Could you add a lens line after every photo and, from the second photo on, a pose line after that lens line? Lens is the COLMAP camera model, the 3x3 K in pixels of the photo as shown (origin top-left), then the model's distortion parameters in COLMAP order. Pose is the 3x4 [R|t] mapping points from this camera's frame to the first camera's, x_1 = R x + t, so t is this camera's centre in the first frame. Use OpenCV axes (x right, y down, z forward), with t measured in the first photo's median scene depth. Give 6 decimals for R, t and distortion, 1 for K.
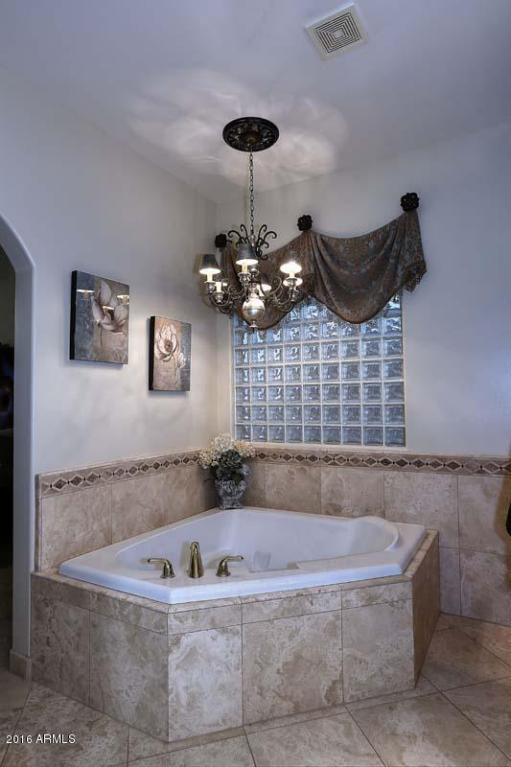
lens RADIAL K [[456.5, 0, 255.3], [0, 456.5, 380.7], [0, 0, 1]] dist [-0.026177, 0.015105]
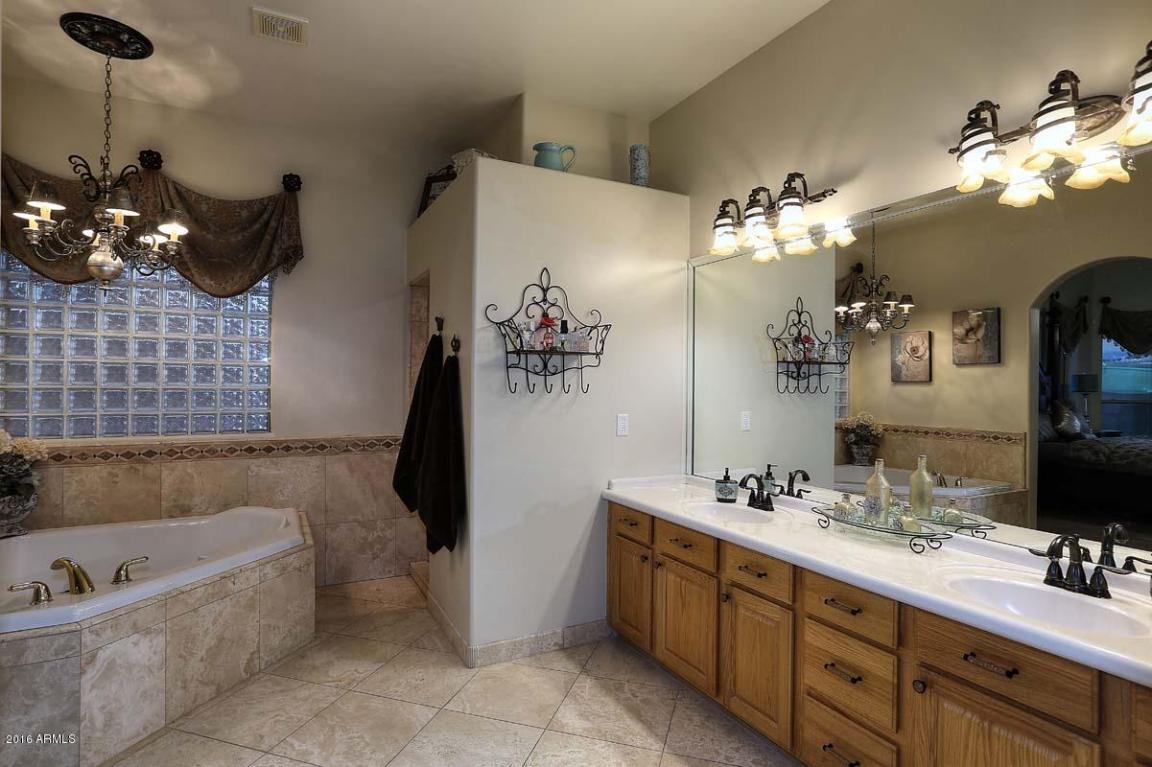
lens RADIAL K [[597.2, 0, 576.3], [0, 597.2, 384.7], [0, 0, 1]] dist [0.000080, -0.000041]
pose [[0.538170, 0.017113, 0.842662, -0.445918], [-0.053080, 0.998497, 0.013622, -0.009535], [-0.841163, -0.052060, 0.538270, -0.254899]]
